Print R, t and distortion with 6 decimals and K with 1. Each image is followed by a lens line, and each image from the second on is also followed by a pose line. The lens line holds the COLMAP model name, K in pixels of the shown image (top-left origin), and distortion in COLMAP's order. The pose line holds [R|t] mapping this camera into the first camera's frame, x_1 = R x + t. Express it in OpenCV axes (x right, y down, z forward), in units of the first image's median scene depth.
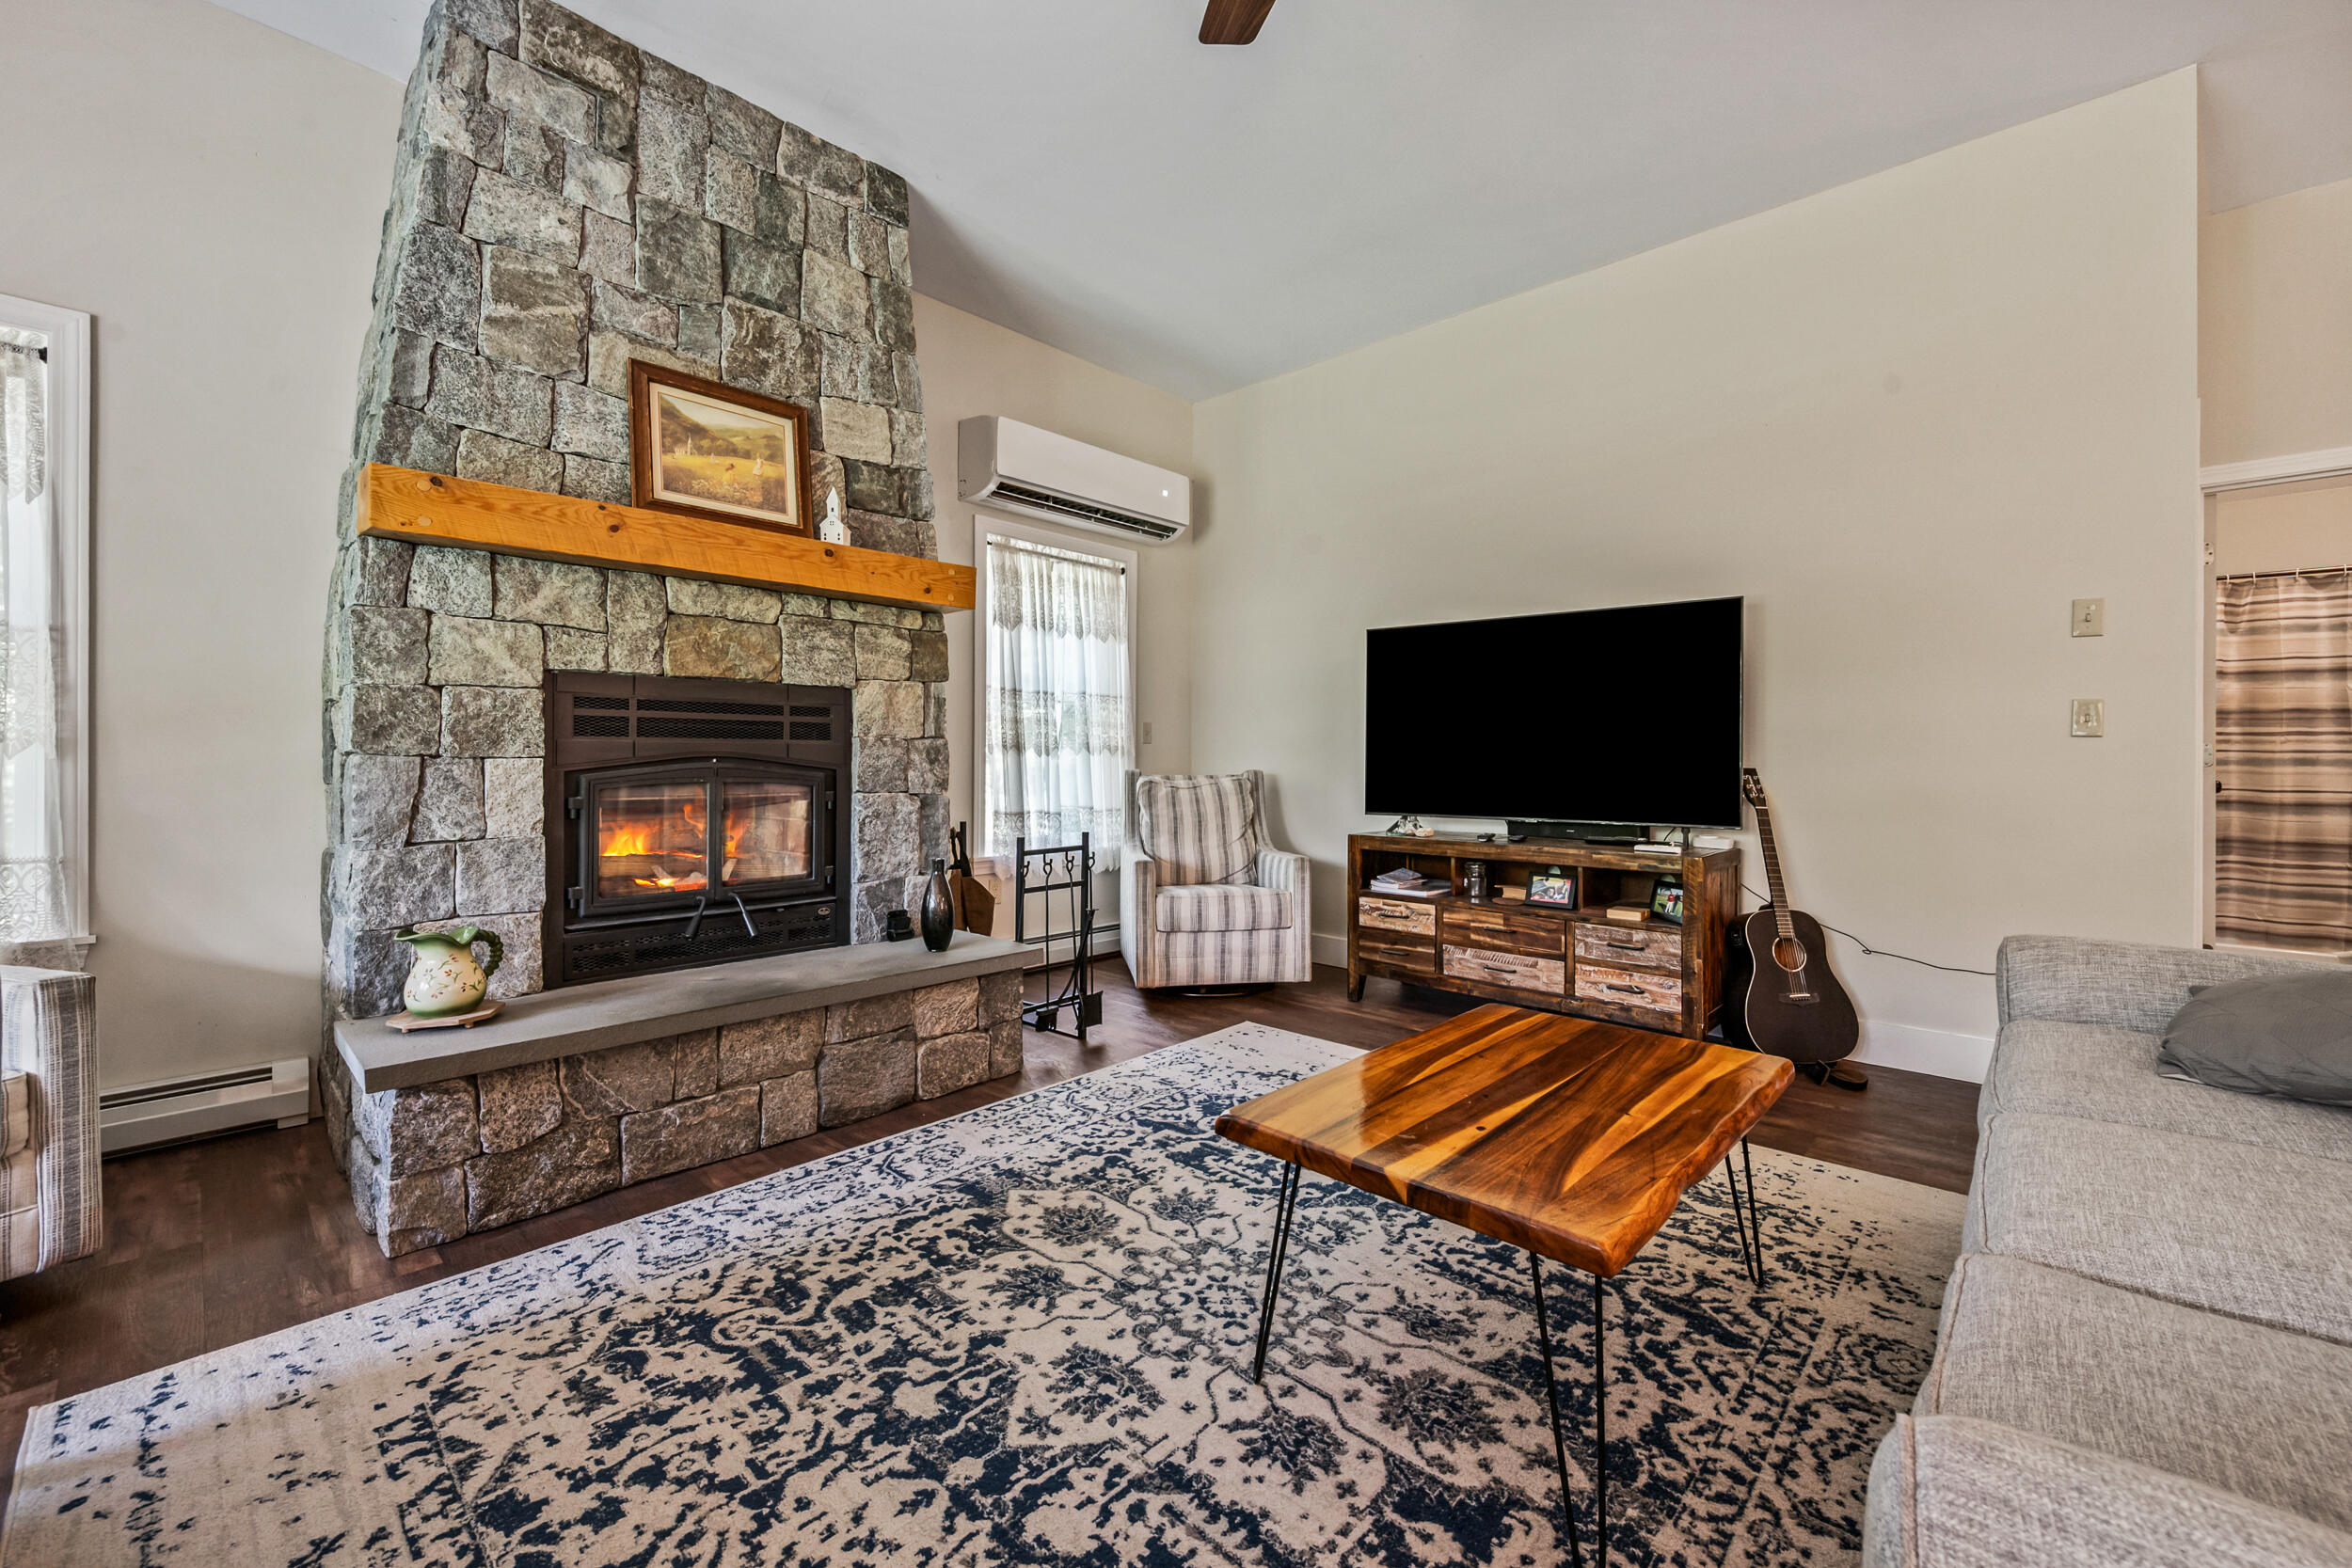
lens RADIAL K [[968.8, 0, 1174.7], [0, 968.8, 768.0], [0, 0, 1]] dist [-0.001325, -0.000266]
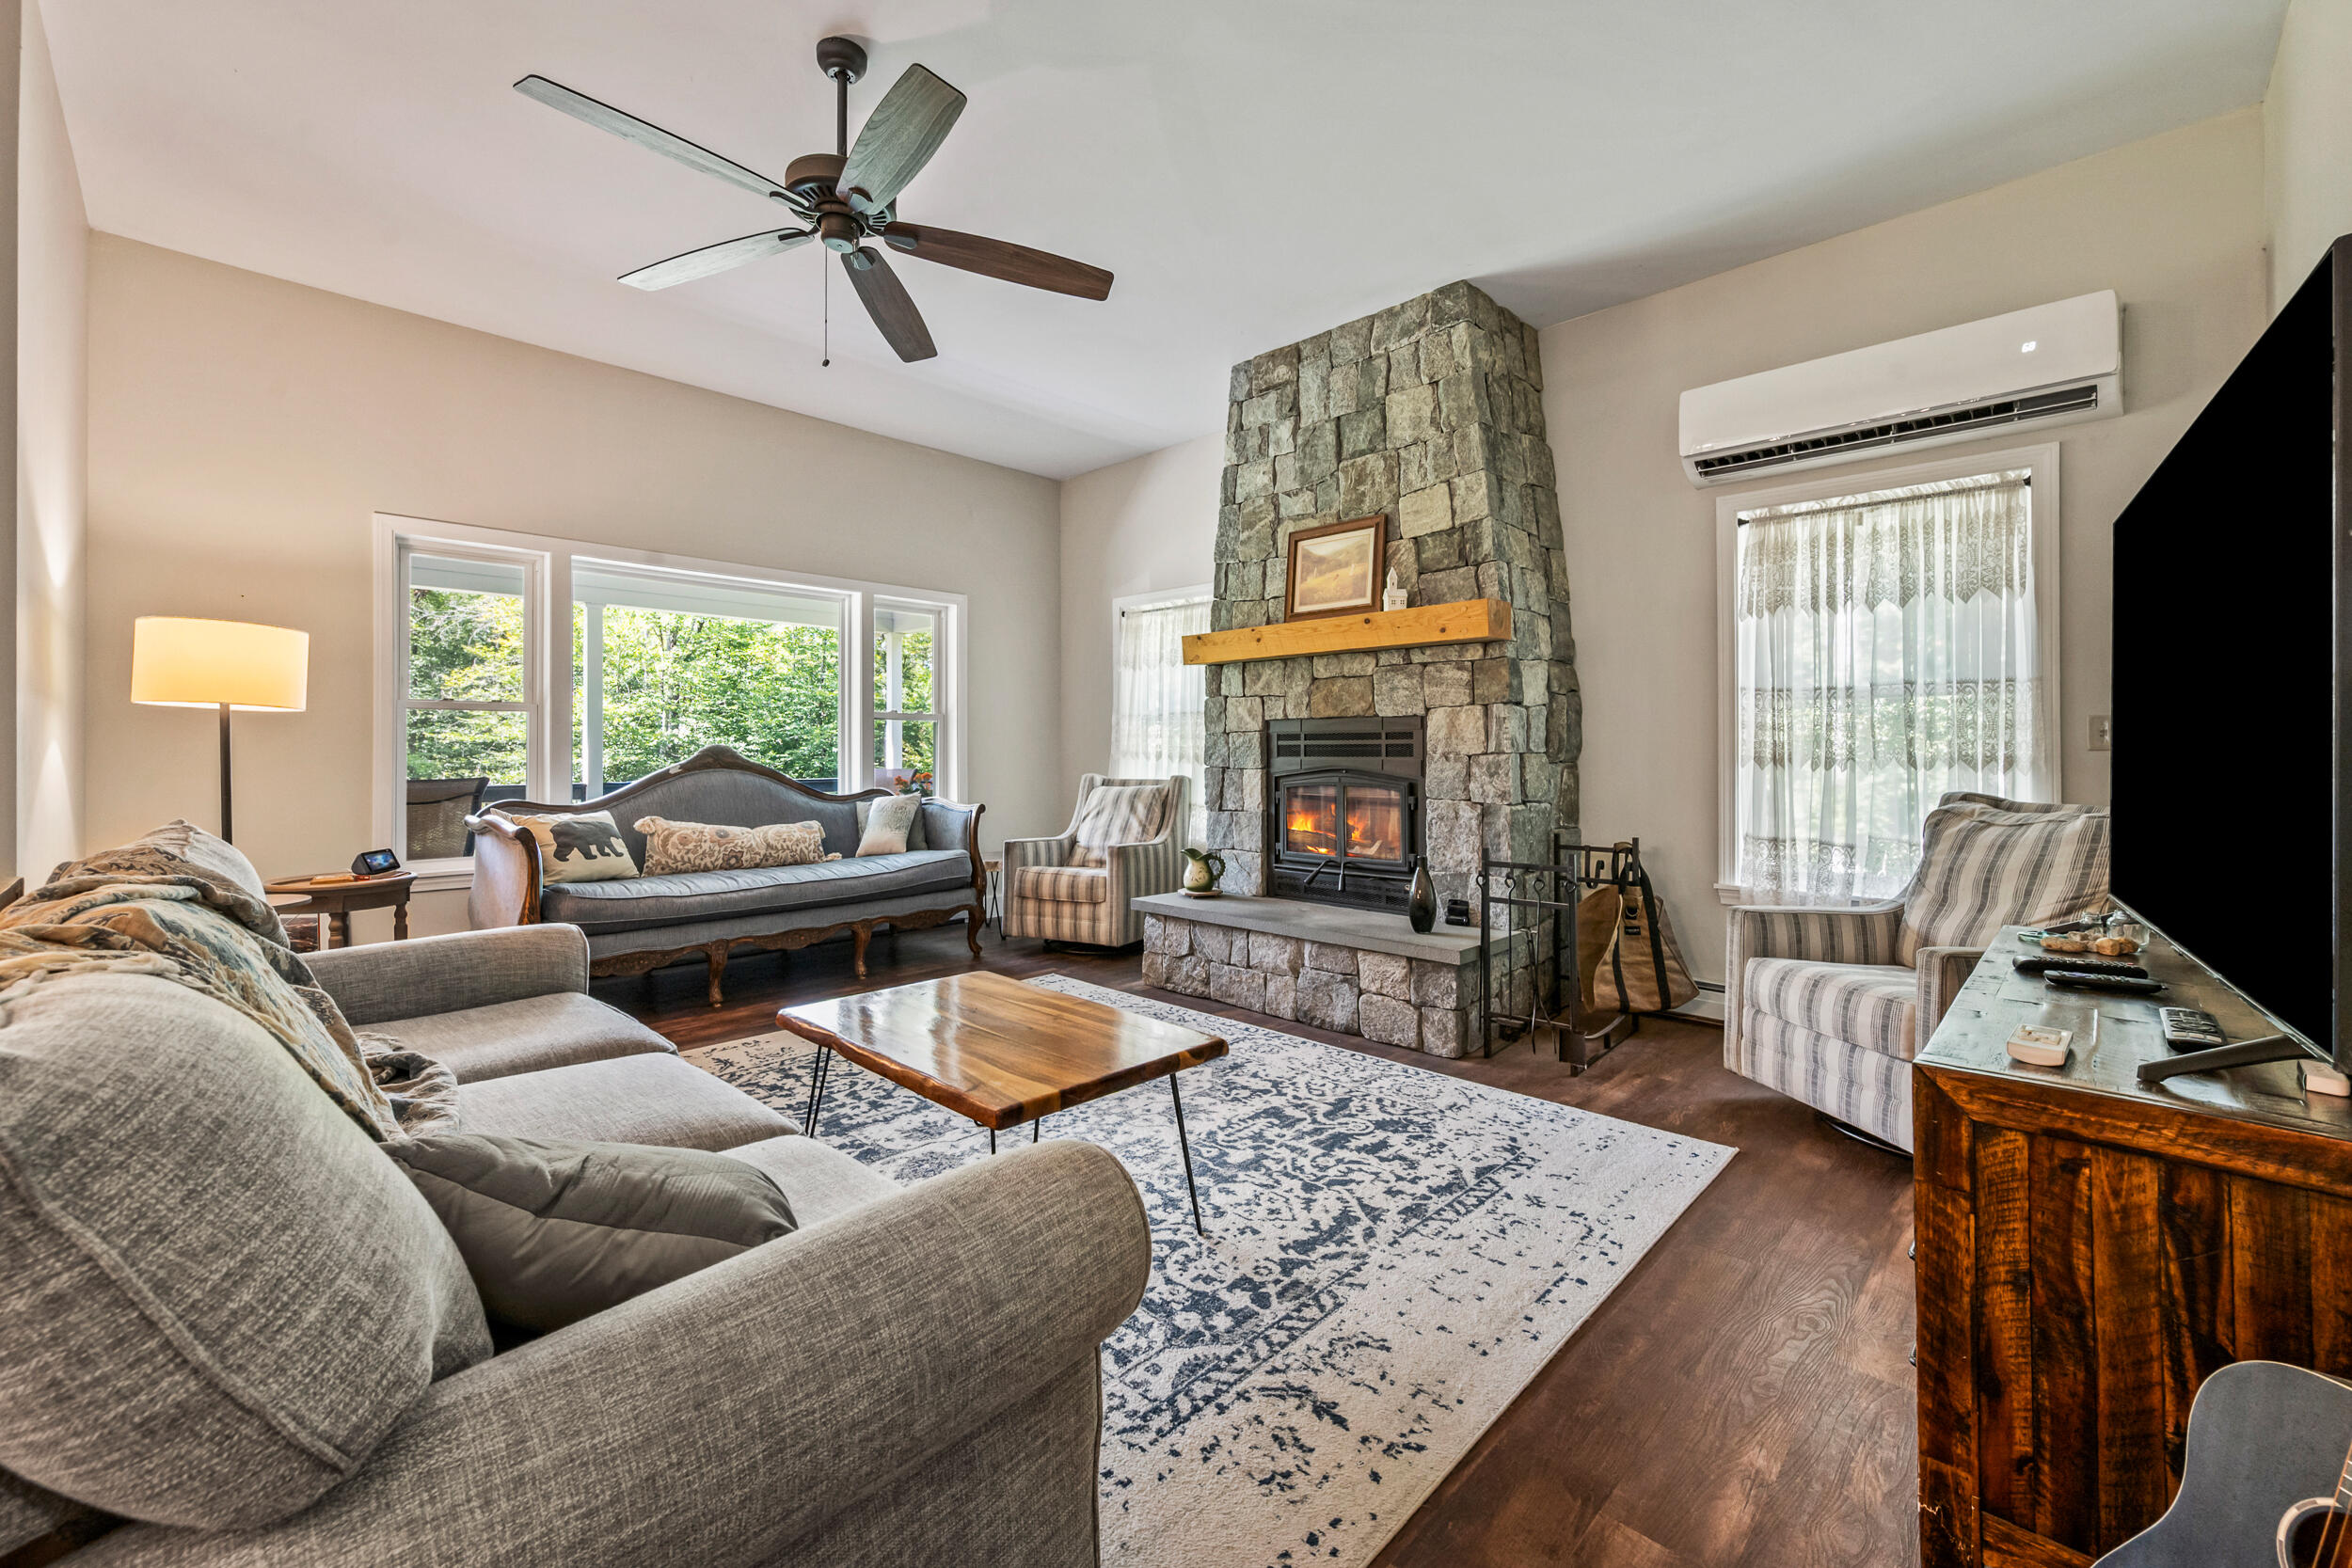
lens RADIAL K [[968.8, 0, 1175.9], [0, 968.8, 761.9], [0, 0, 1]] dist [-0.001325, -0.000266]
pose [[-0.038251, 0.007035, -0.999243, 1.068120], [-0.007440, 0.999945, 0.007325, -0.033093], [0.999240, 0.007715, -0.038197, 0.818661]]
